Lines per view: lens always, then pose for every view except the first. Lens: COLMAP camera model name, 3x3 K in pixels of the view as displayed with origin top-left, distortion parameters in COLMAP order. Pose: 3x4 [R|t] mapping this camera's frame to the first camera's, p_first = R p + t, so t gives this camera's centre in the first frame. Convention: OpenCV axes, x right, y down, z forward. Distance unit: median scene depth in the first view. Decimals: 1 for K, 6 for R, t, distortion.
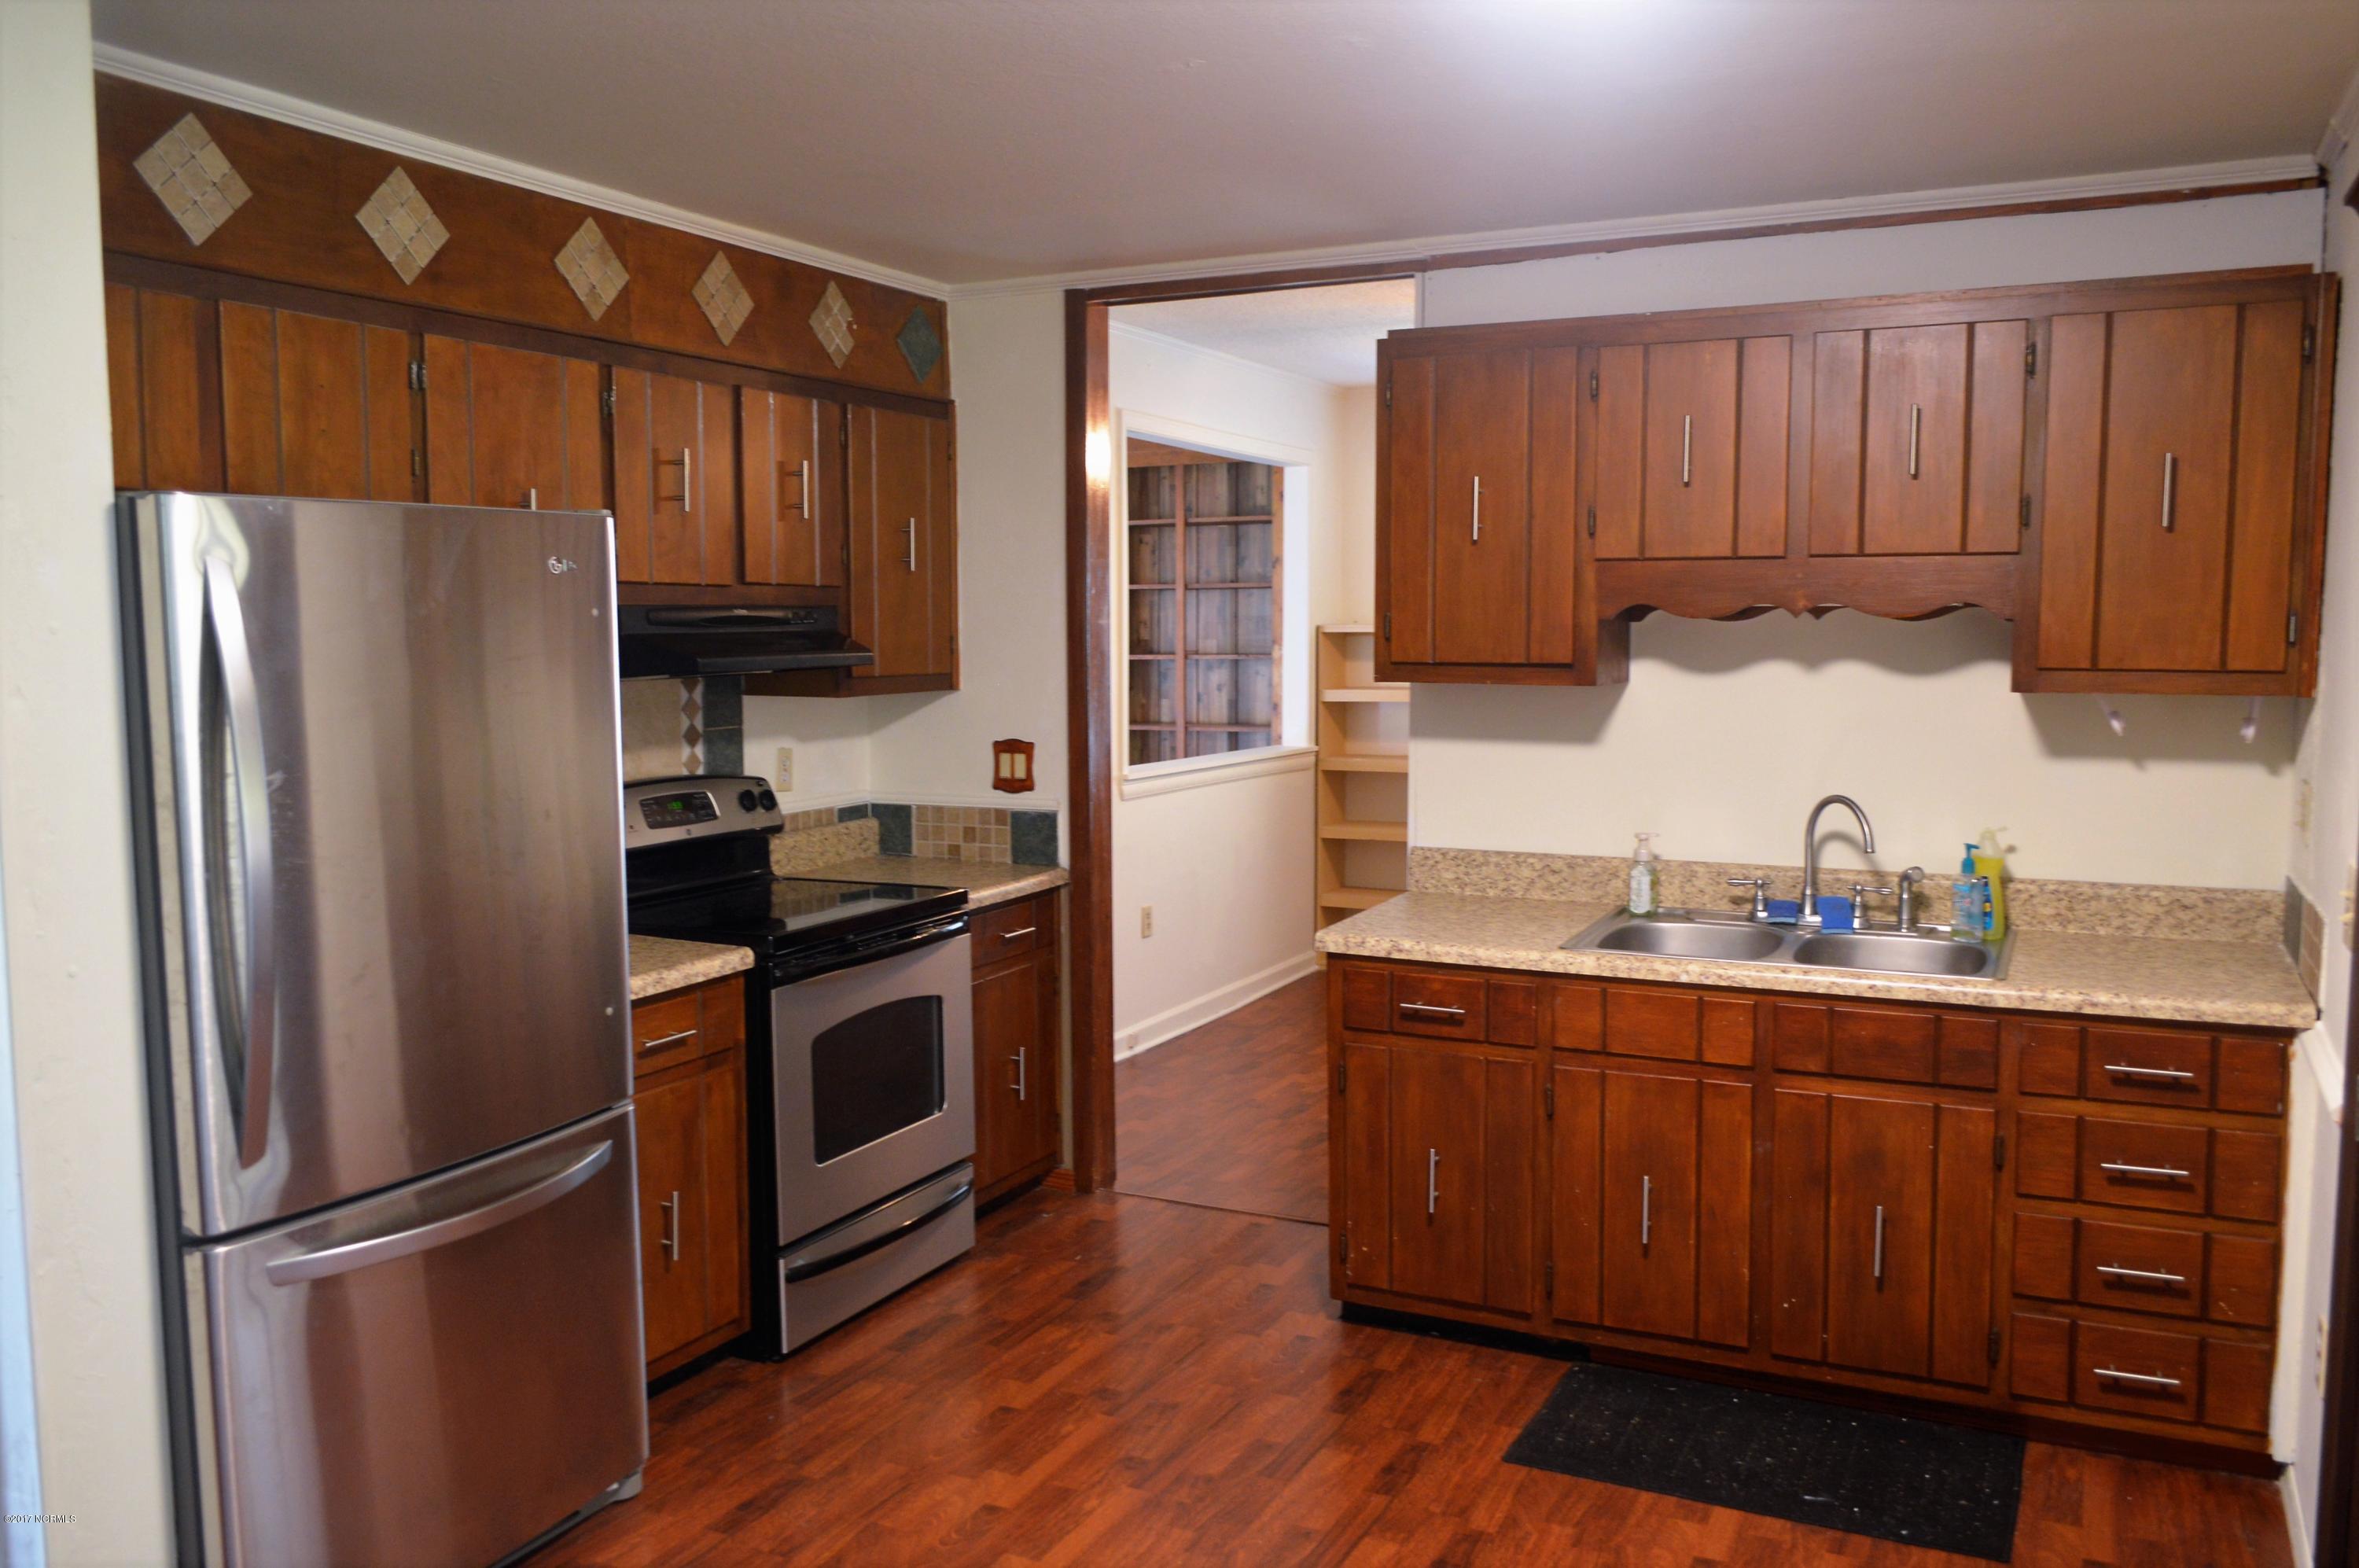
lens RADIAL K [[1856.8, 0, 1182.6], [0, 1856.8, 790.8], [0, 0, 1]] dist [-0.014928, 0.003230]
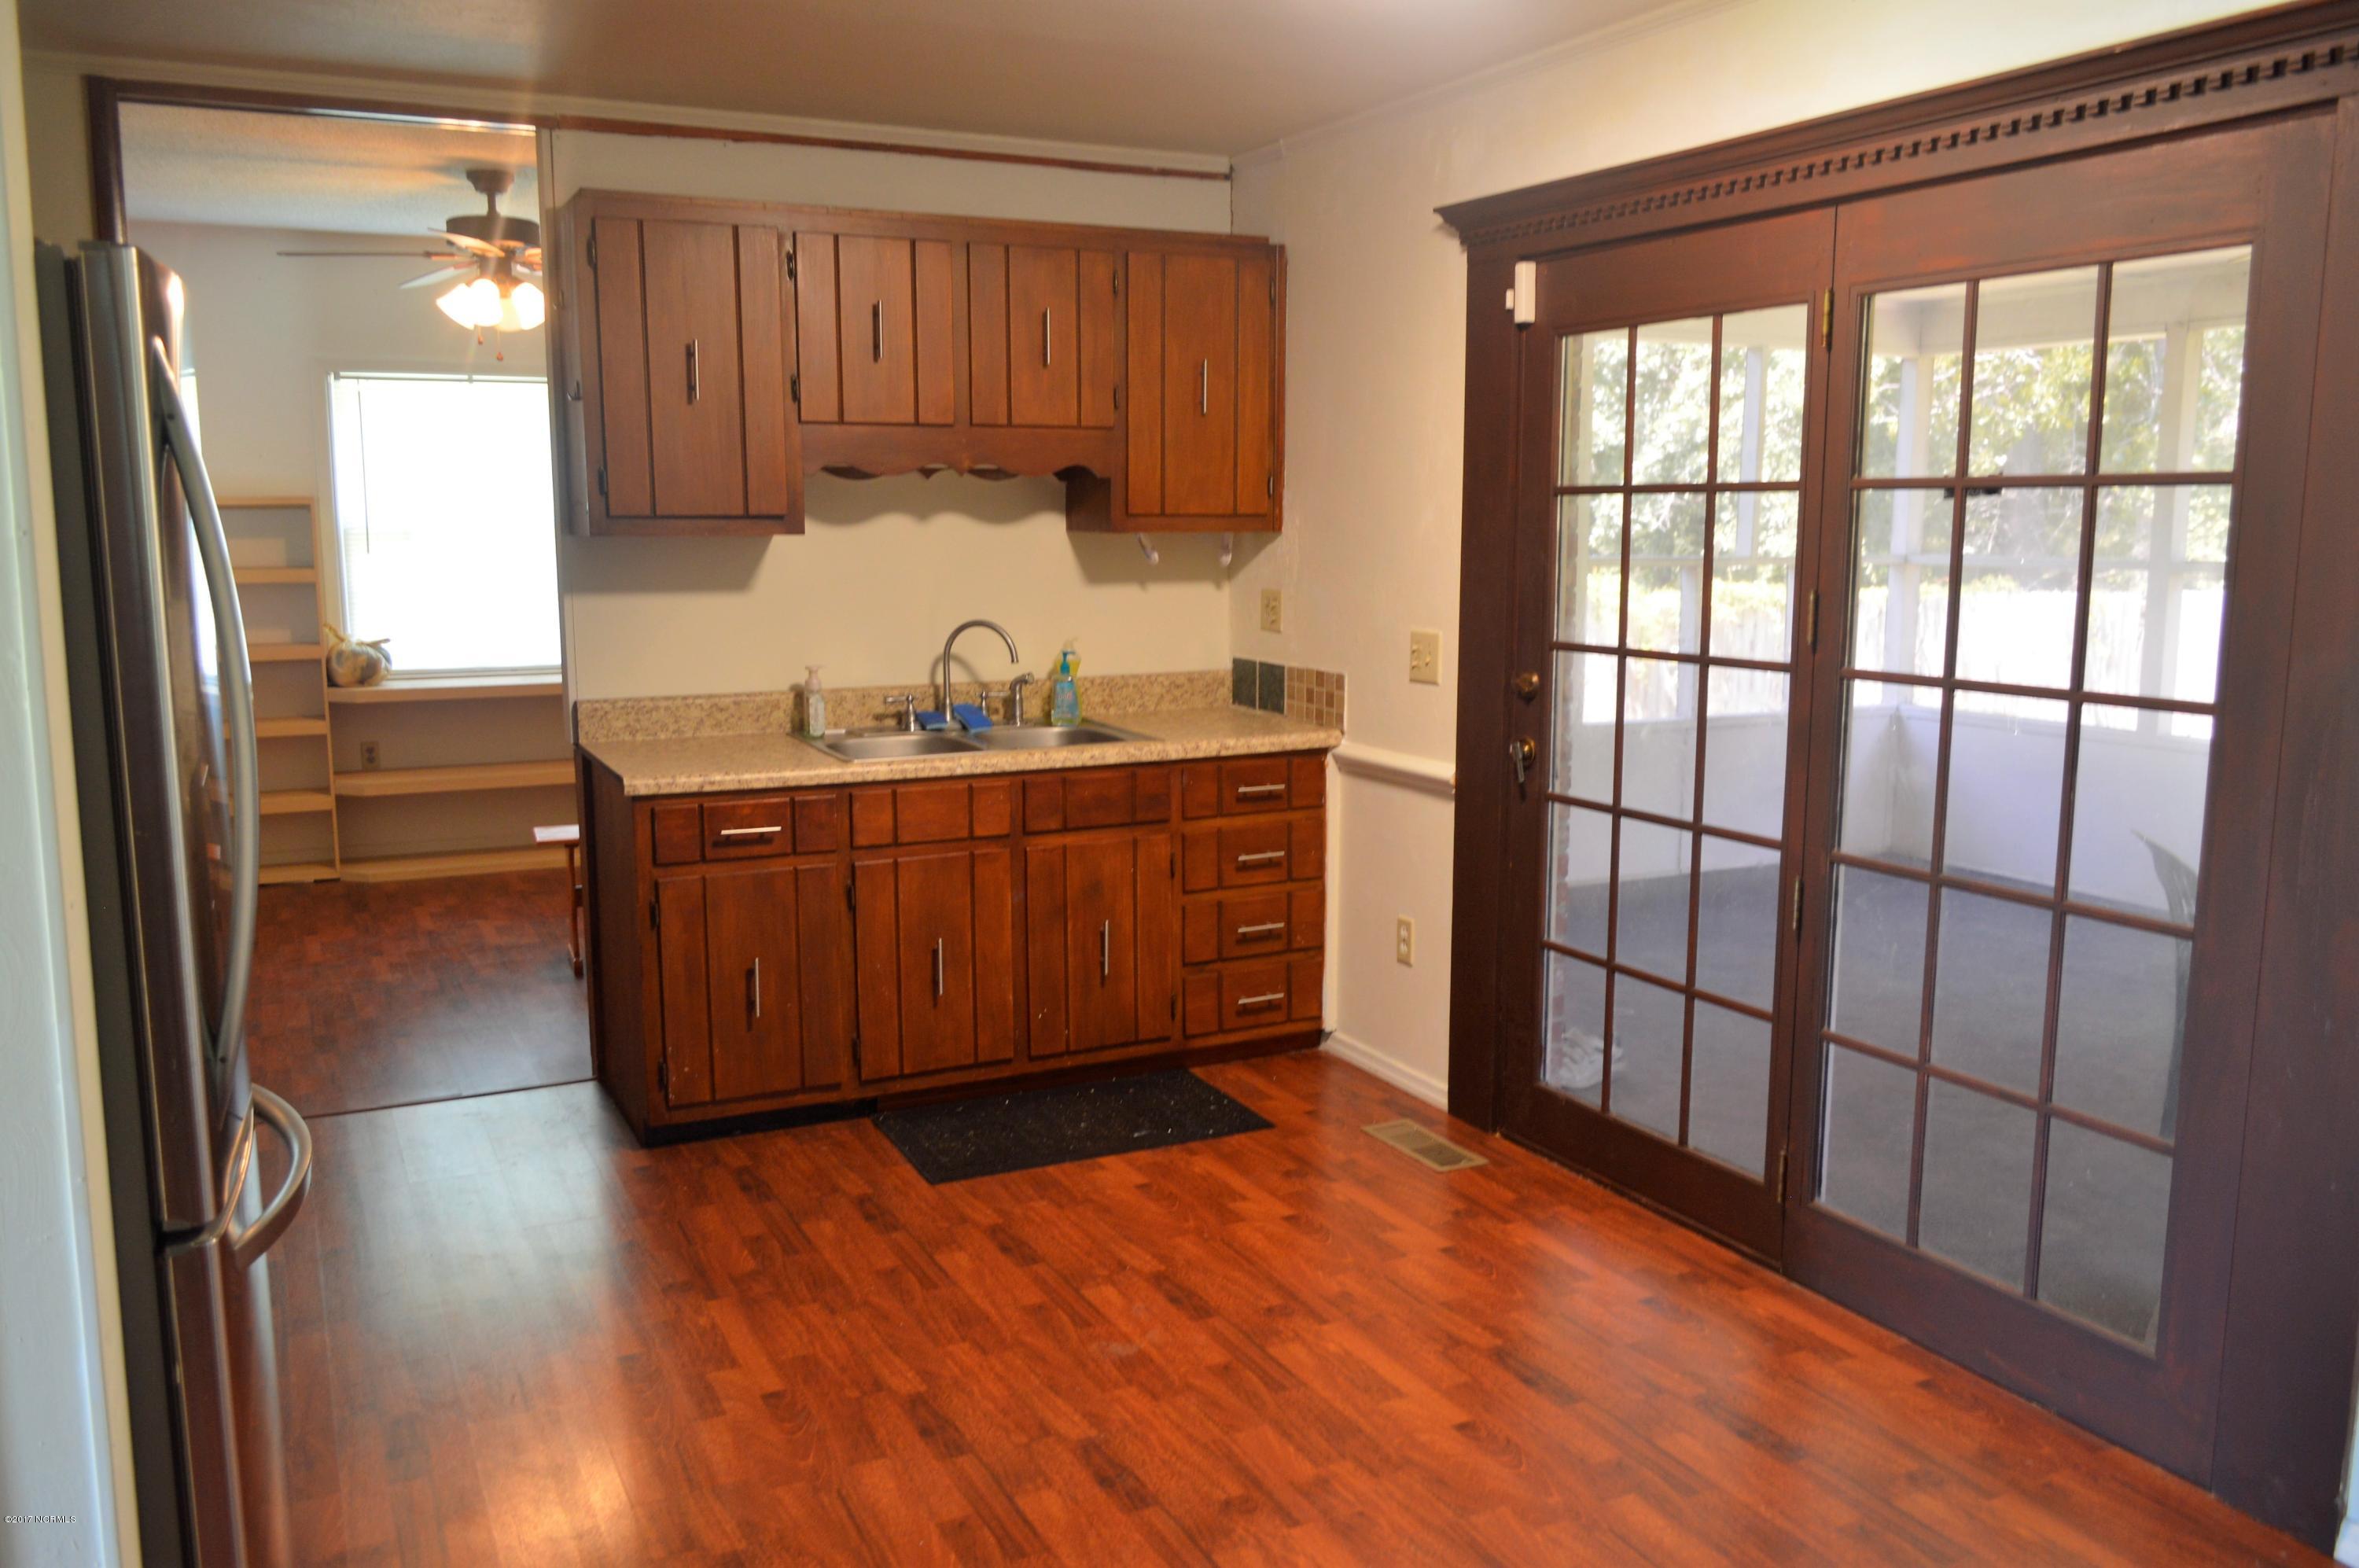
lens RADIAL K [[1856.8, 0, 1190.1], [0, 1856.8, 788.4], [0, 0, 1]] dist [-0.014928, 0.003230]
pose [[0.603693, -0.117068, 0.788575, -0.600387], [0.073157, 0.993121, 0.091429, 0.011863], [-0.793853, 0.002495, 0.608104, 0.136223]]
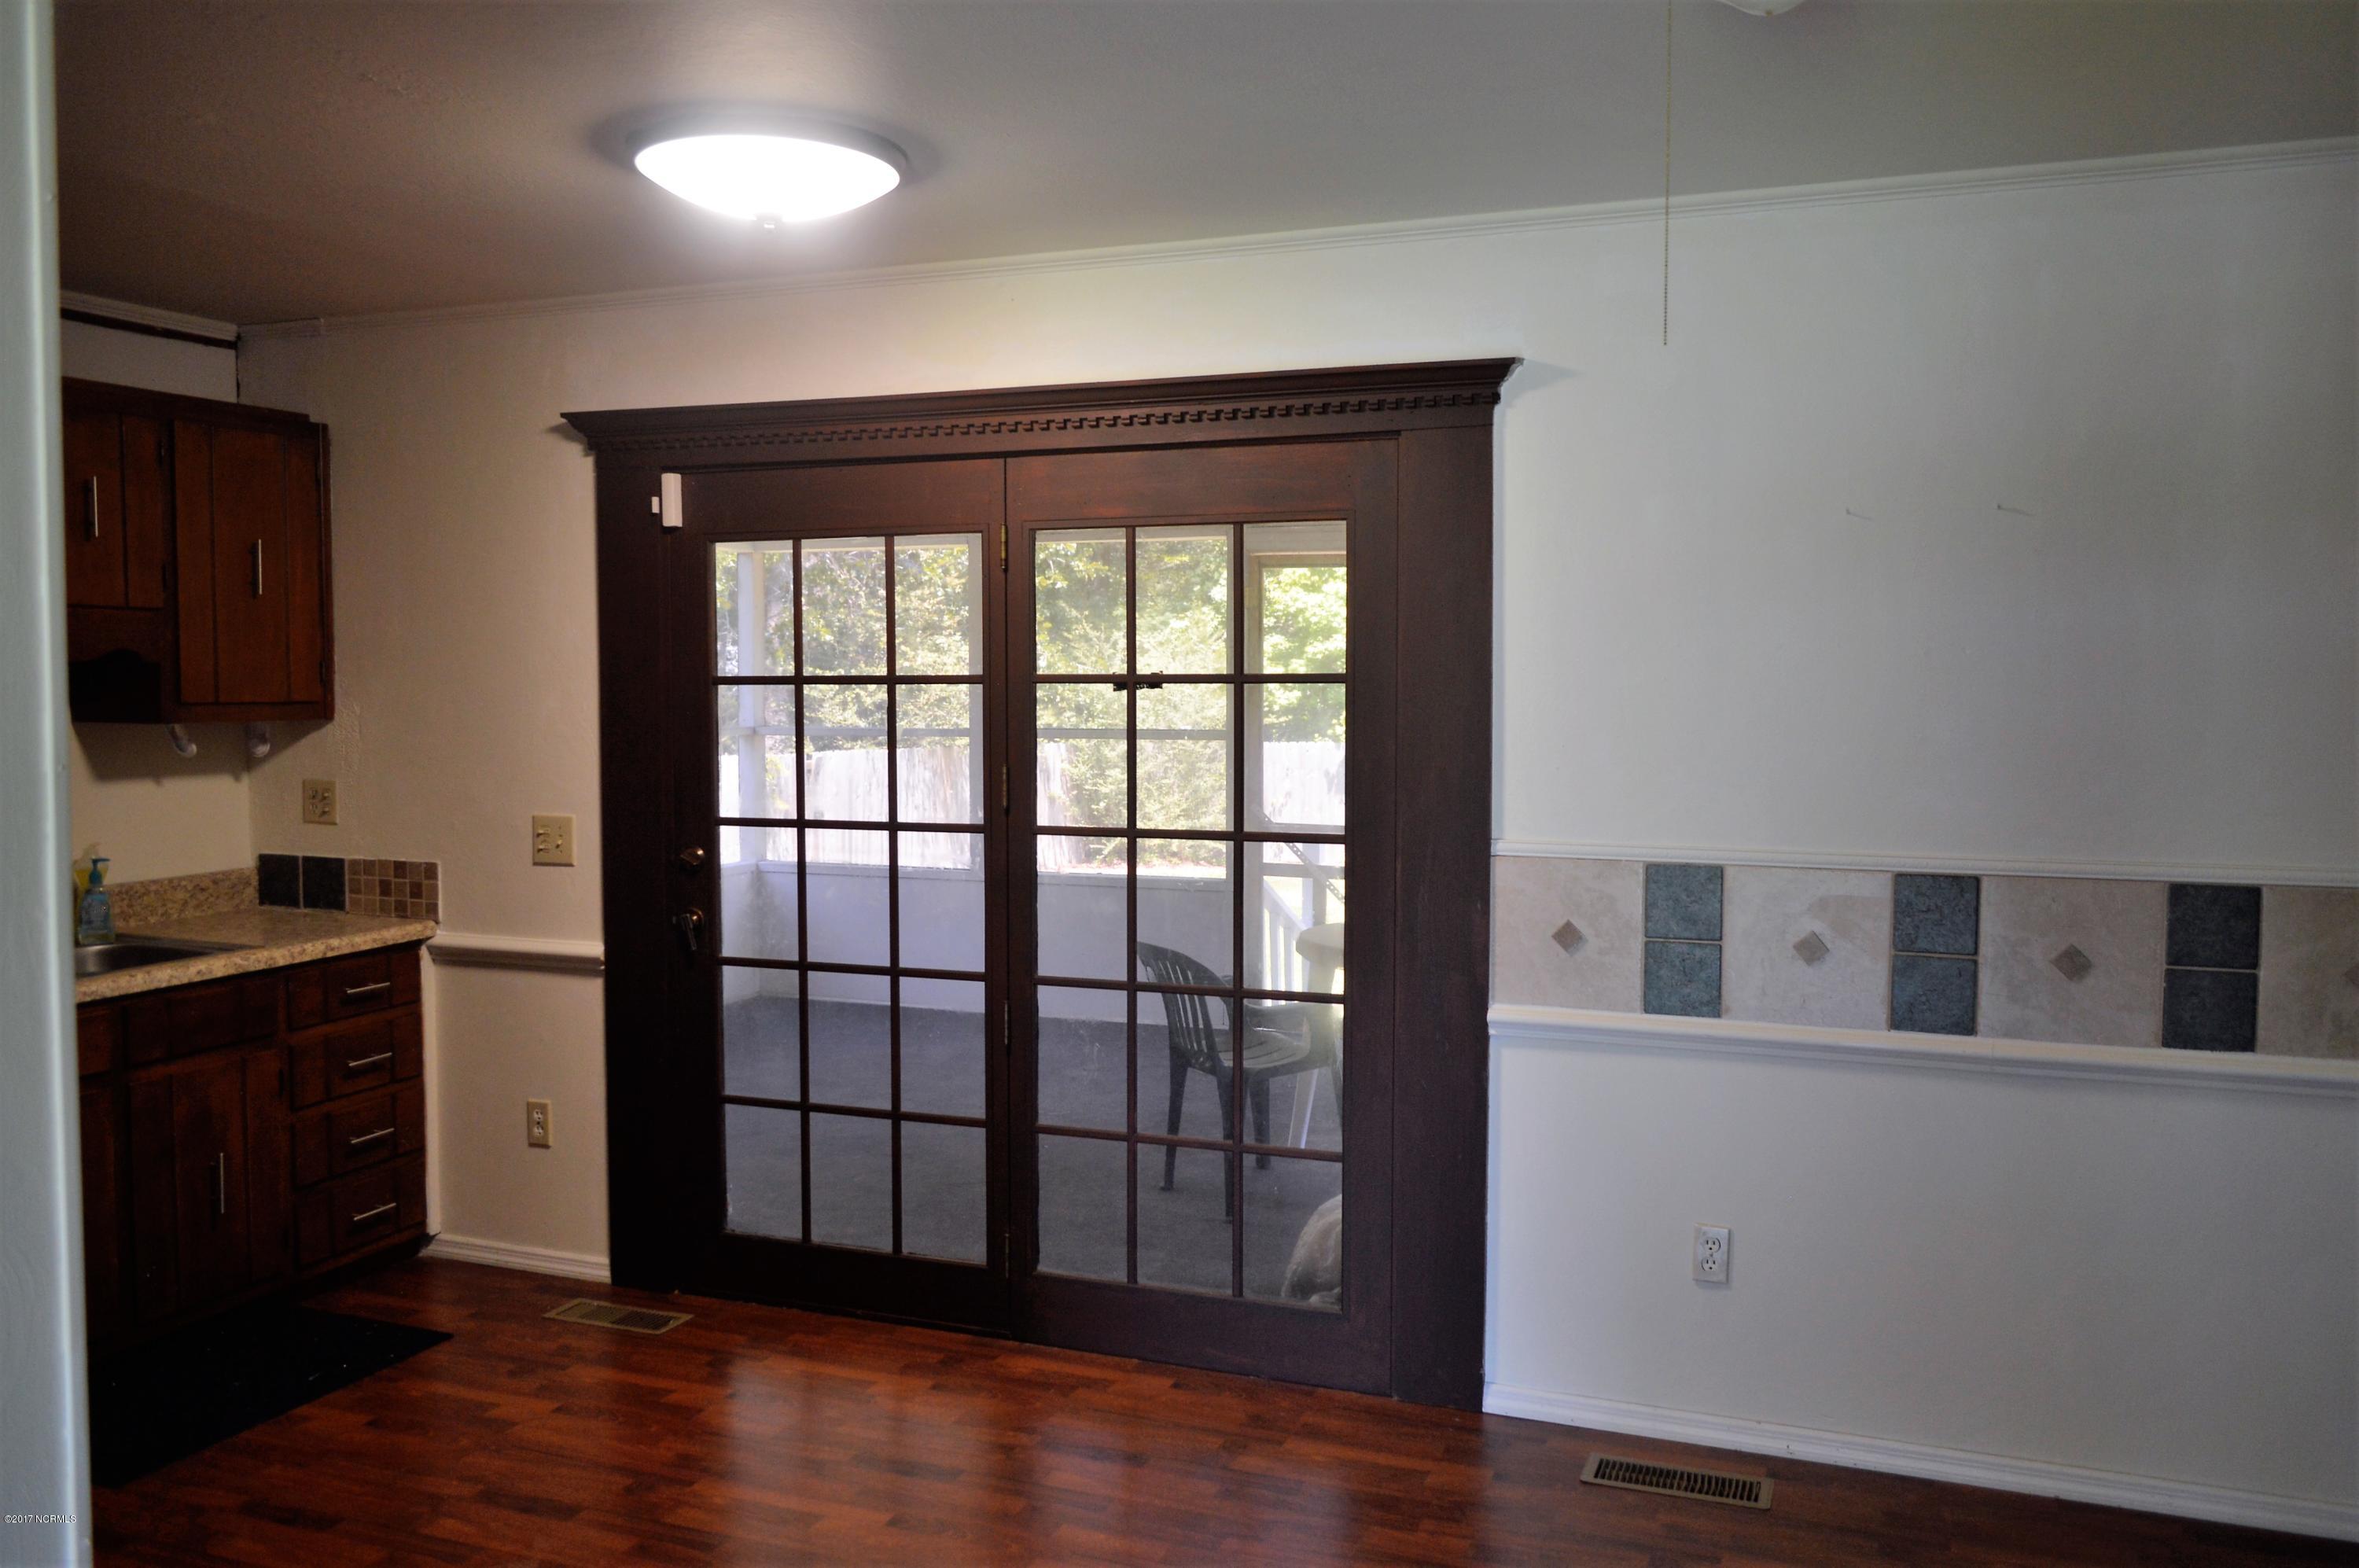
lens RADIAL K [[1856.8, 0, 1189.7], [0, 1856.8, 782.9], [0, 0, 1]] dist [-0.014928, 0.003230]
pose [[-0.084720, -0.055965, 0.994832, -0.812148], [0.092772, 0.993641, 0.063799, -0.029803], [-0.992077, 0.097697, -0.078989, 0.432514]]
